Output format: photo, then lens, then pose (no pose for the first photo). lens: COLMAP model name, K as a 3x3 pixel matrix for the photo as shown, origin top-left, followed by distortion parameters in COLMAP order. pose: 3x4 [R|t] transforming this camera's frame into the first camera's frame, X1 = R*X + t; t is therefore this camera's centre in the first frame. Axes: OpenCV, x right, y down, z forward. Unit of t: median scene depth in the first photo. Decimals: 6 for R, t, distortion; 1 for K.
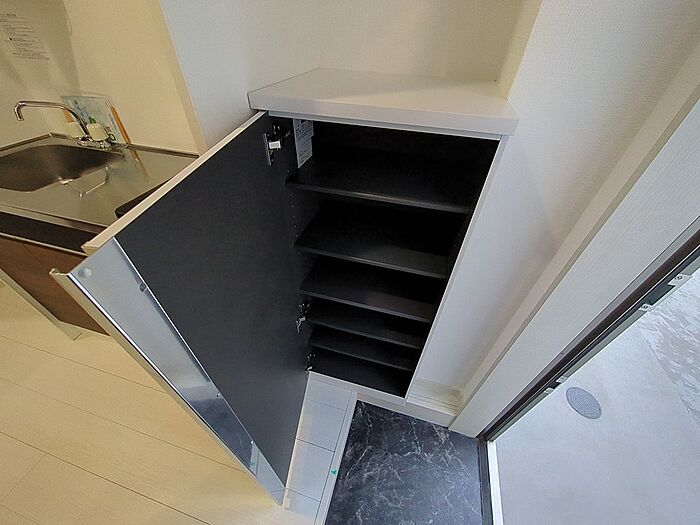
lens RADIAL K [[276.0, 0, 349.8], [0, 276.0, 264.7], [0, 0, 1]] dist [0.002332, -0.000242]
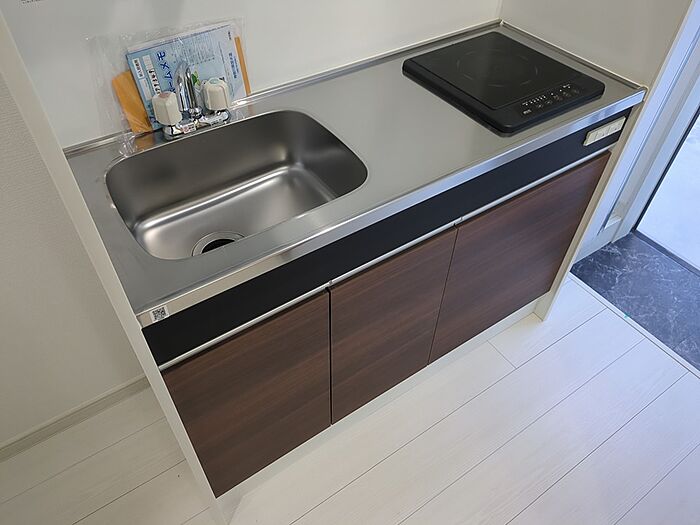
lens RADIAL K [[525.7, 0, 349.5], [0, 525.7, 258.6], [0, 0, 1]] dist [0.035509, -0.007366]
pose [[0.638434, -0.559790, 0.528240, -1.435532], [0.514506, 0.820834, 0.248024, -0.328739], [-0.572439, 0.113436, 0.812063, 0.045828]]
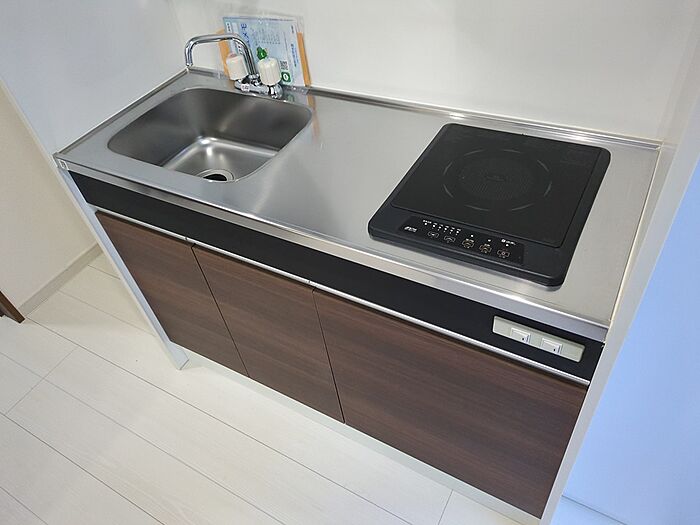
lens RADIAL K [[525.7, 0, 348.5], [0, 525.7, 262.0], [0, 0, 1]] dist [0.035509, -0.007366]
pose [[0.961273, 0.070593, -0.266402, -0.366412], [-0.055476, 0.996416, 0.063860, -0.122058], [0.269955, -0.046608, 0.961744, -0.152461]]
